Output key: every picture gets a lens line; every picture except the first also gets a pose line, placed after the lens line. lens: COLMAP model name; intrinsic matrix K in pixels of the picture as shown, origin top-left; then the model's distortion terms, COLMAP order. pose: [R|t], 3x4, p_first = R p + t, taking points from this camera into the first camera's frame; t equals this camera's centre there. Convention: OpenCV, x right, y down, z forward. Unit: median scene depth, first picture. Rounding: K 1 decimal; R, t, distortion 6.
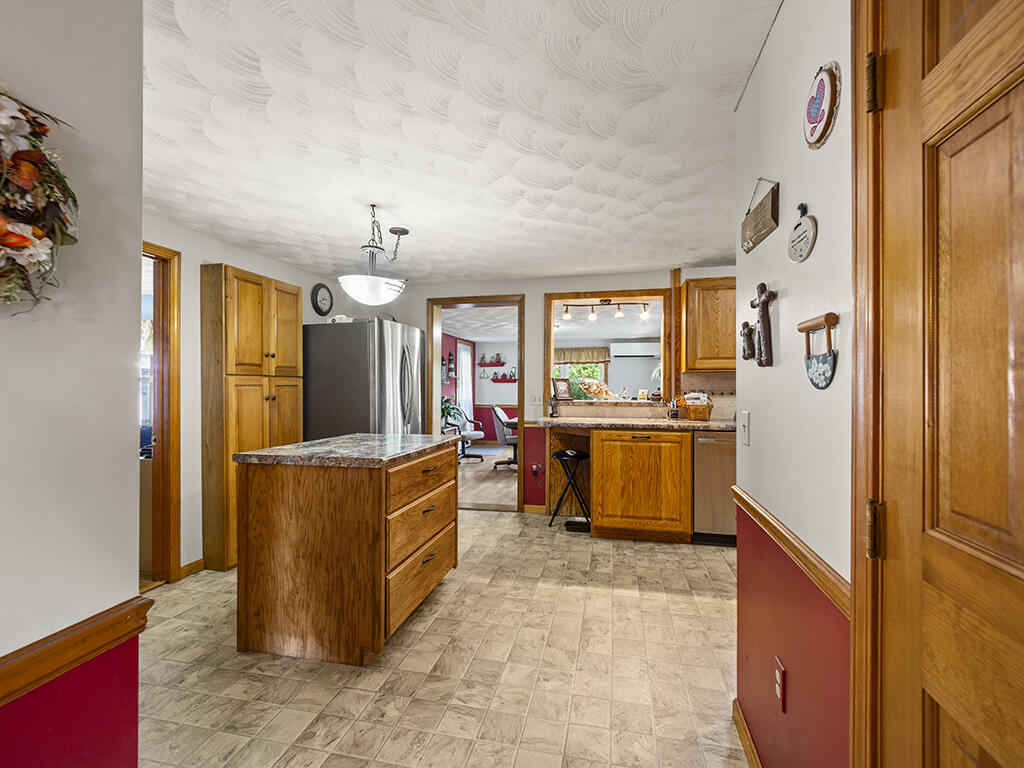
lens RADIAL K [[447.8, 0, 510.0], [0, 447.8, 382.5], [0, 0, 1]] dist [0.006274, 0.000007]
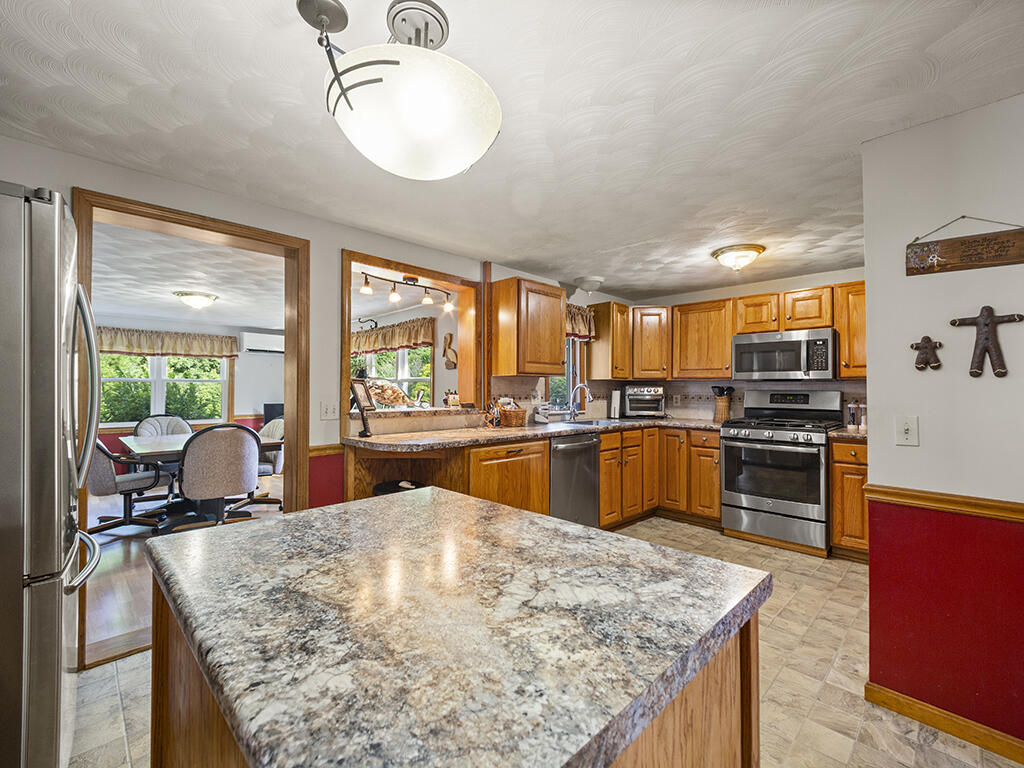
lens RADIAL K [[447.8, 0, 510.0], [0, 447.8, 382.5], [0, 0, 1]] dist [0.006274, 0.000007]
pose [[0.537227, 0.018225, 0.843241, -0.339021], [-0.012131, 0.999830, -0.013880, 0.003446], [-0.843350, -0.002773, 0.537357, 0.435615]]
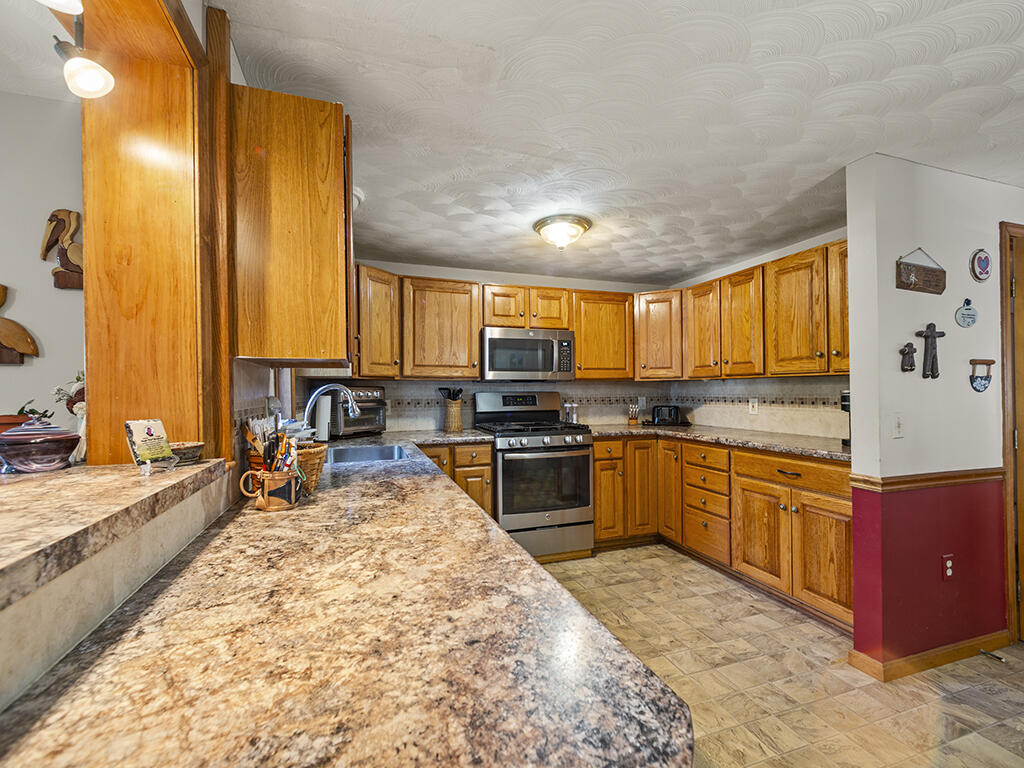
lens RADIAL K [[450.0, 0, 512.7], [0, 450.0, 392.0], [0, 0, 1]] dist [-0.001633, -0.000395]
pose [[-0.526267, 0.005070, 0.850304, 0.020775], [0.003051, 0.999987, -0.004074, 0.003093], [-0.850314, 0.000450, -0.526276, 0.933467]]
